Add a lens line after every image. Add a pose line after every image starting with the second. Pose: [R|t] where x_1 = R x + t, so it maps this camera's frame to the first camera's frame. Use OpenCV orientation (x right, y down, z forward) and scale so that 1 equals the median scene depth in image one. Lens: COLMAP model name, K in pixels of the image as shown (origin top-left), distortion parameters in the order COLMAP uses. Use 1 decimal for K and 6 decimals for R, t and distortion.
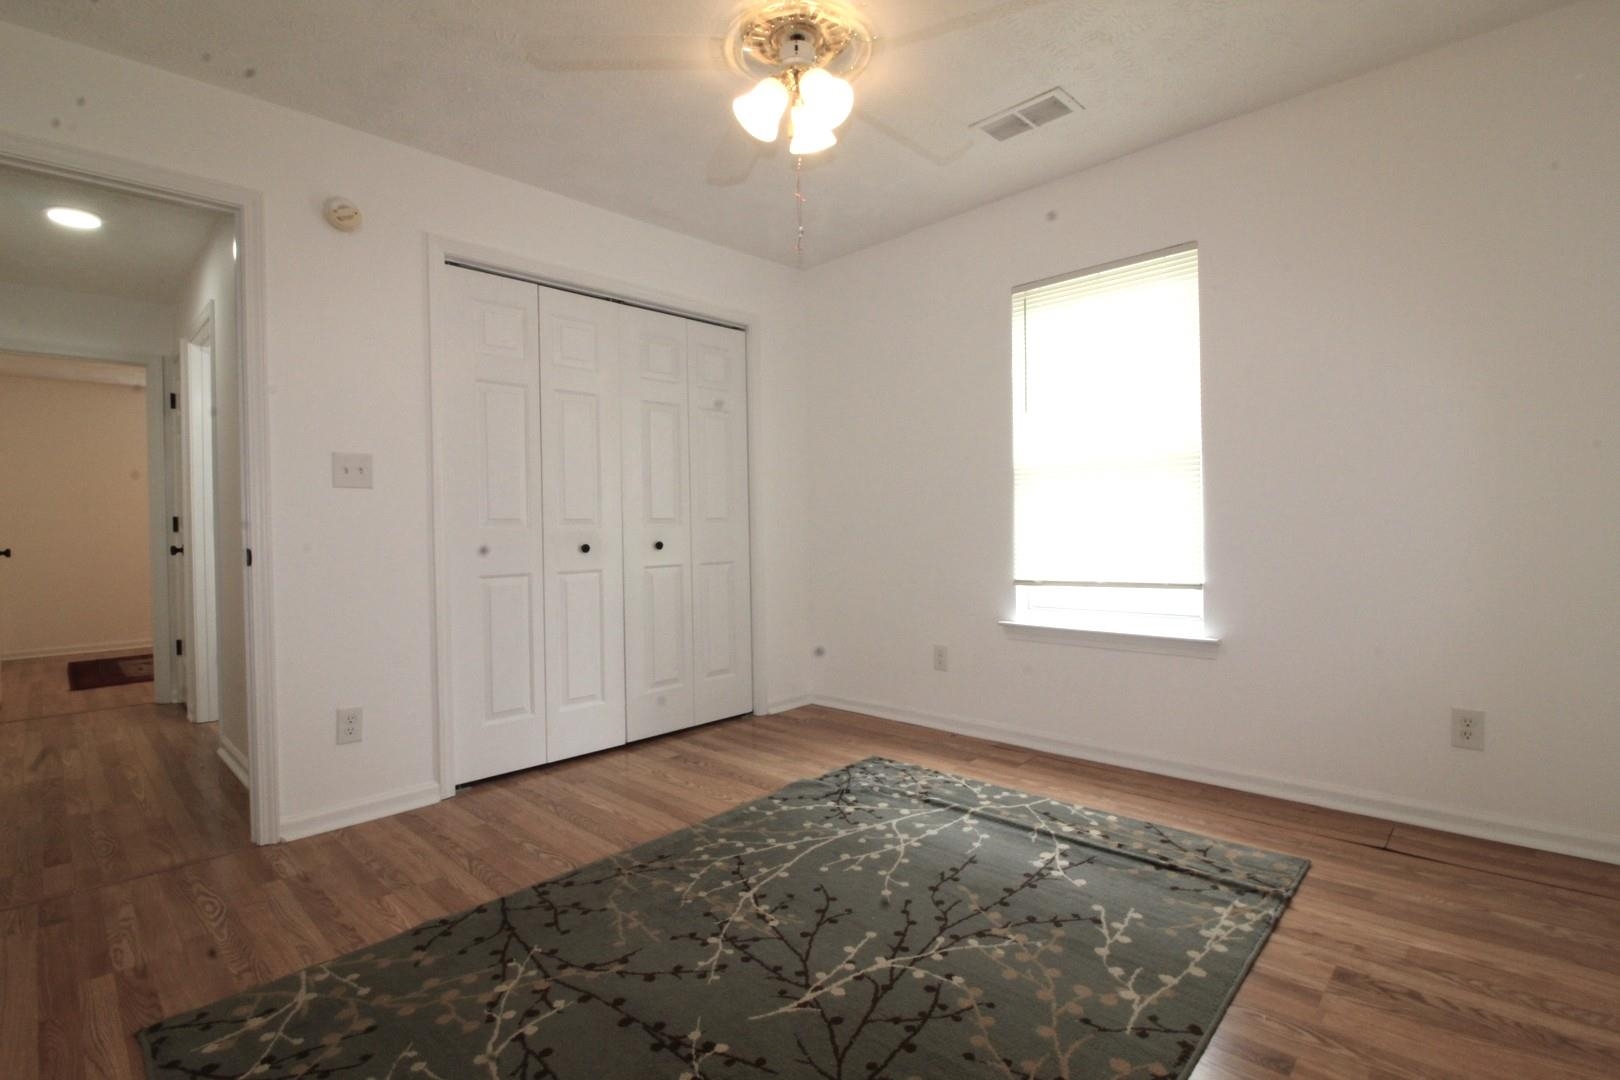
lens RADIAL K [[751.3, 0, 816.8], [0, 751.3, 527.8], [0, 0, 1]] dist [0.000304, -0.014235]
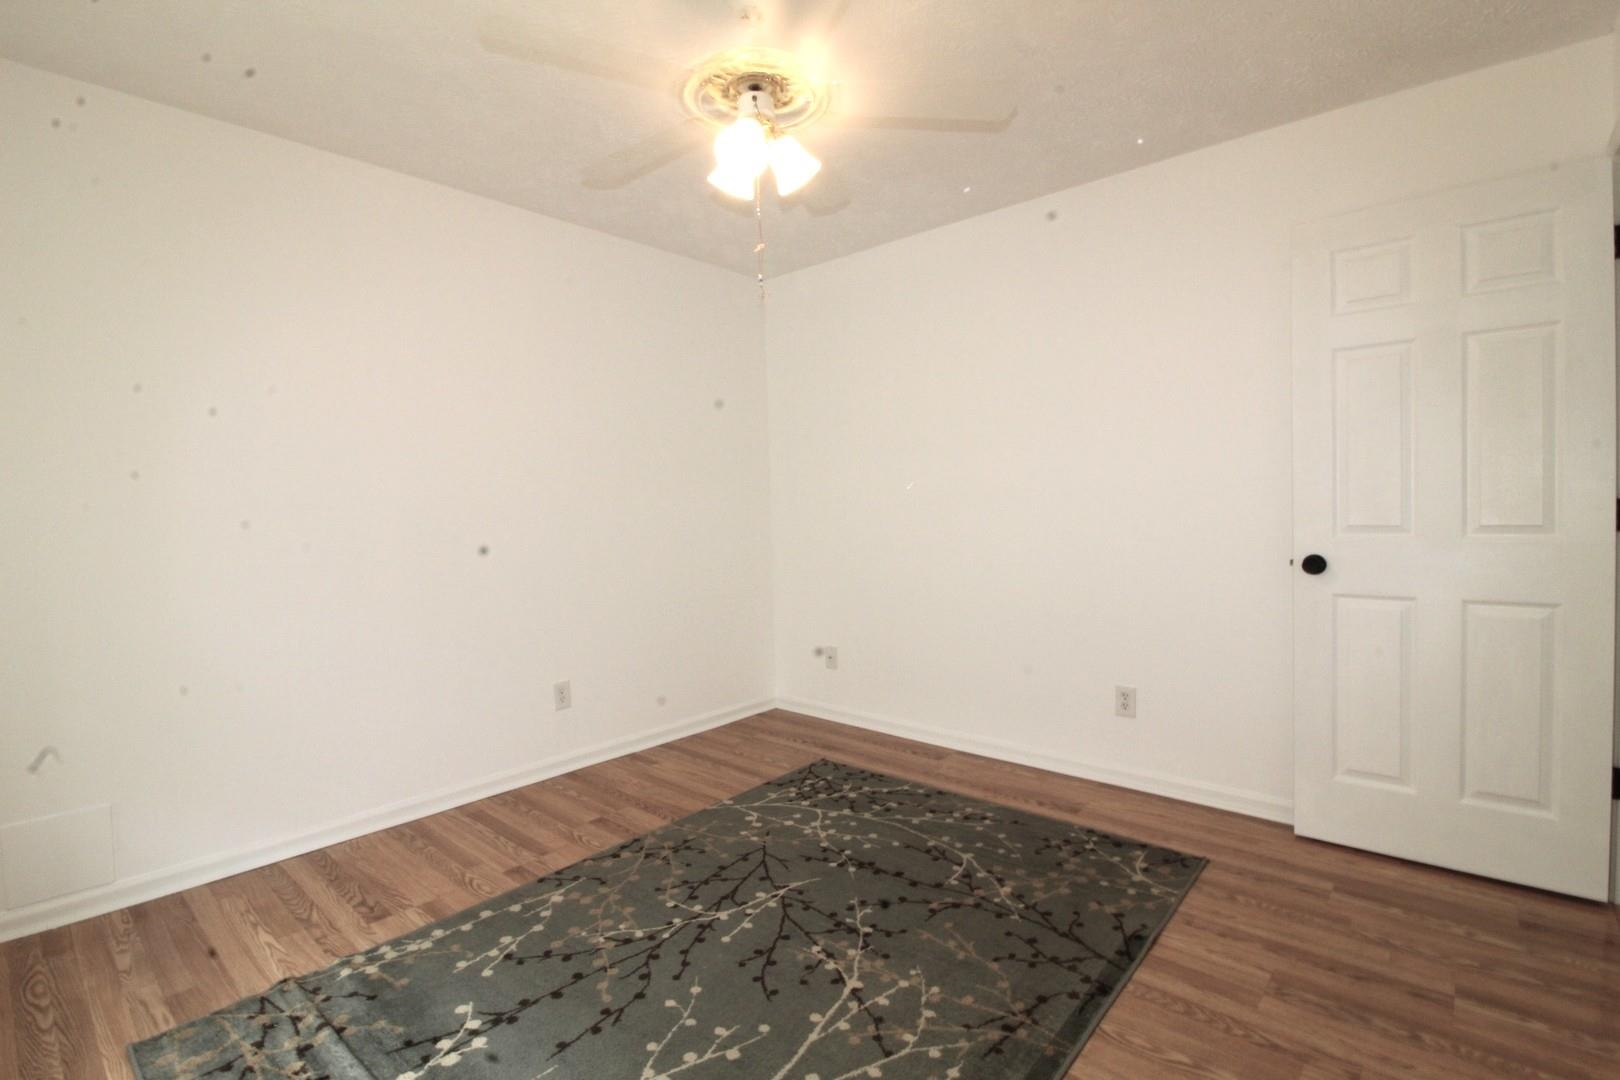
lens RADIAL K [[751.3, 0, 816.8], [0, 751.3, 527.8], [0, 0, 1]] dist [0.000304, -0.014235]
pose [[-0.998073, 0.042711, -0.045001, -0.032161], [0.041351, 0.998672, 0.030725, -0.078087], [0.046254, 0.028805, -0.998514, 1.808996]]
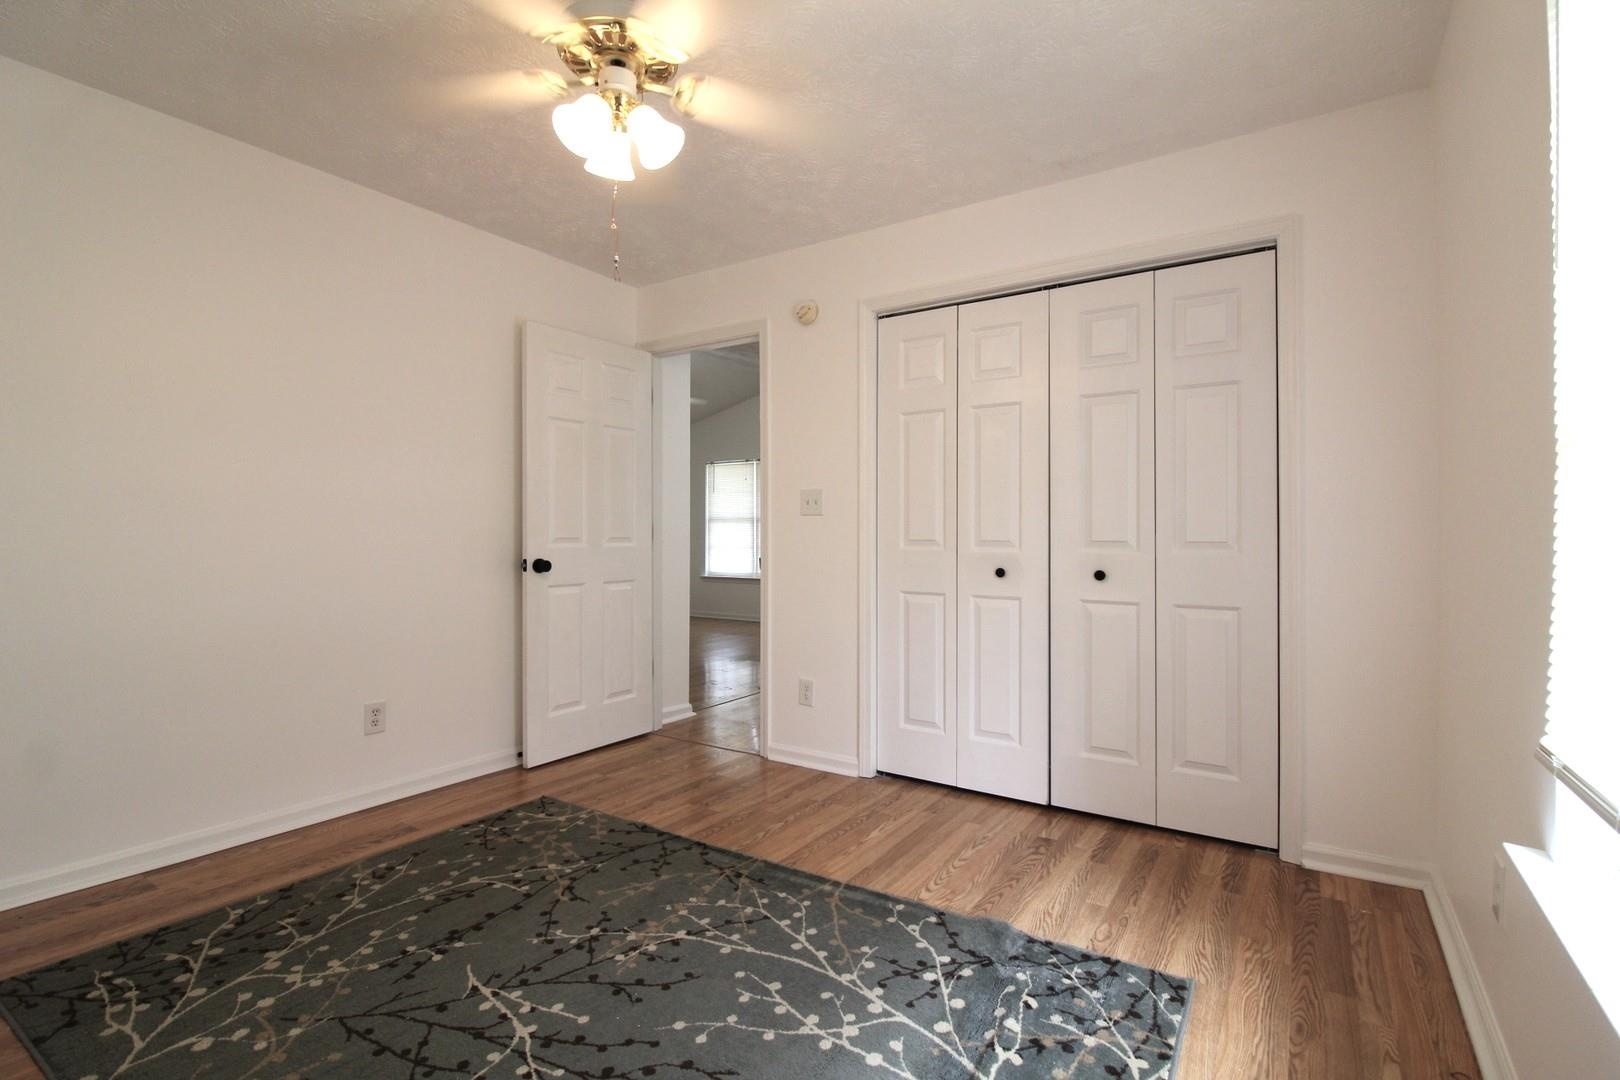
lens RADIAL K [[751.3, 0, 816.8], [0, 751.3, 527.8], [0, 0, 1]] dist [0.000304, -0.014235]
pose [[0.185611, 0.012311, -0.982546, 0.873258], [-0.007327, 0.999911, 0.011145, -0.057263], [0.982596, 0.005131, 0.185685, 0.957681]]
